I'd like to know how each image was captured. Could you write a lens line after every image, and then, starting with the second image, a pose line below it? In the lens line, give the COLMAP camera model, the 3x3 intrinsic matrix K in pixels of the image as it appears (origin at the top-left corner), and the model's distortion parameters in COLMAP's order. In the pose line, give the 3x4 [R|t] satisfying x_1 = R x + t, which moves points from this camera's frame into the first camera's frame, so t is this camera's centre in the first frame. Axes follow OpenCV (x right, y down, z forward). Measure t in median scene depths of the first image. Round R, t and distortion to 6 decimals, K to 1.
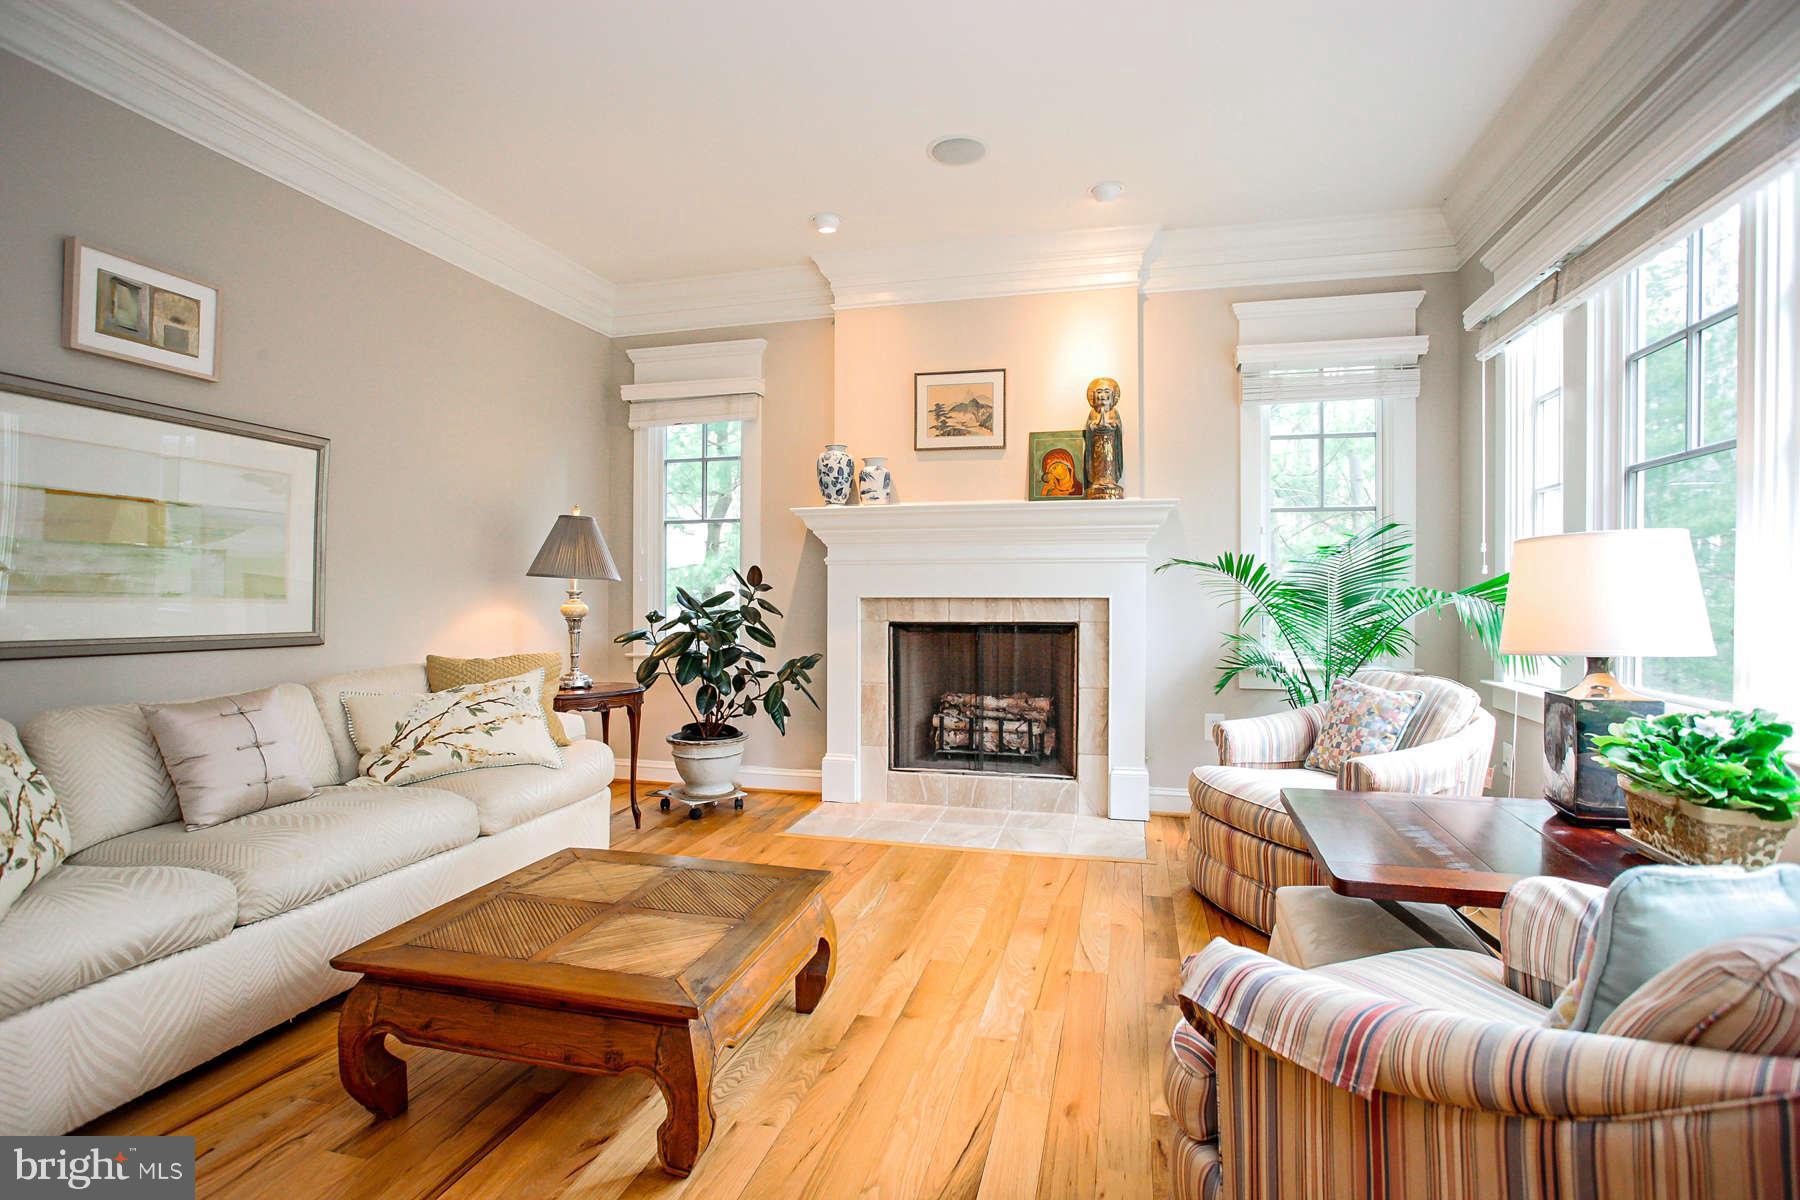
lens RADIAL K [[882.7, 0, 895.6], [0, 882.7, 608.3], [0, 0, 1]] dist [-0.060697, 0.027281]
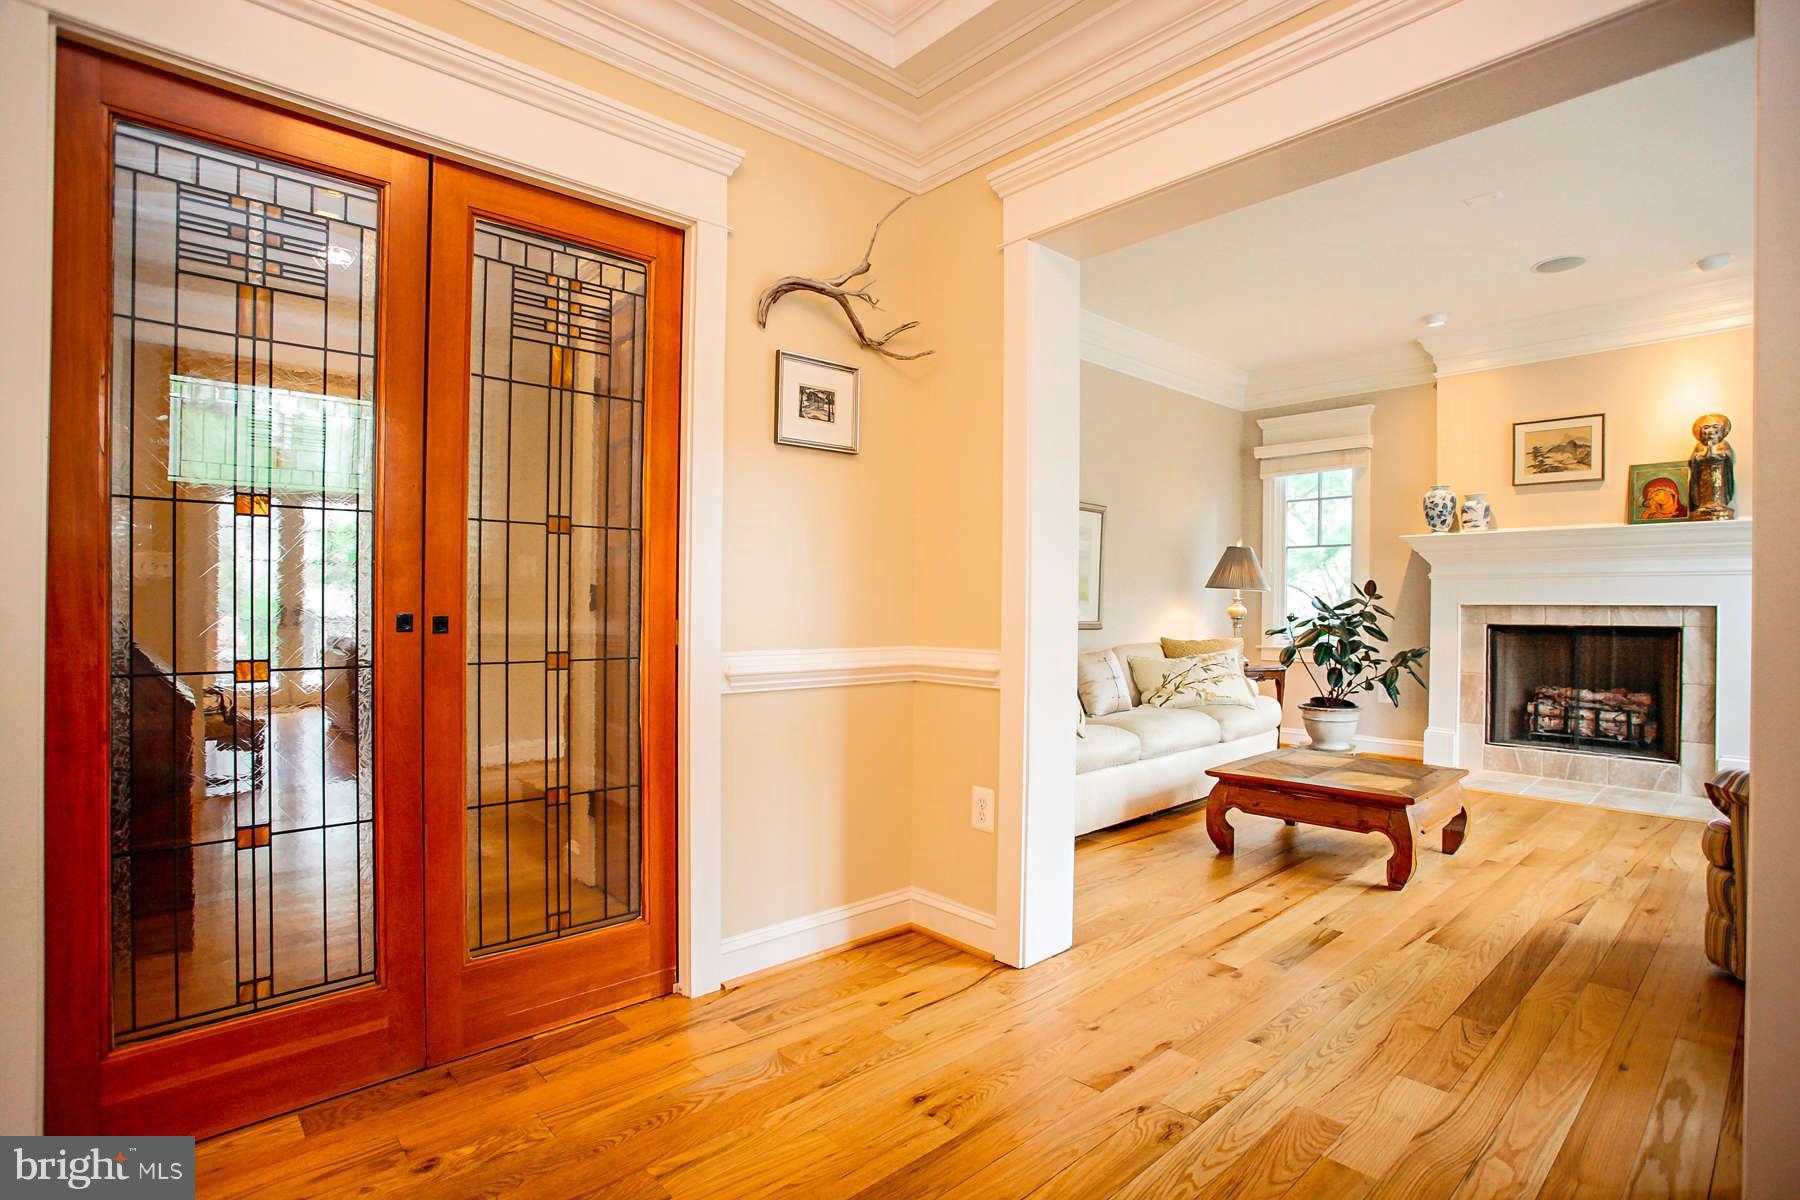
lens RADIAL K [[882.7, 0, 895.6], [0, 882.7, 608.3], [0, 0, 1]] dist [-0.060697, 0.027281]
pose [[0.843964, 0.008176, -0.536338, -0.061652], [-0.015477, 0.999839, -0.009113, 0.017272], [0.536177, 0.015992, 0.843954, -0.496291]]
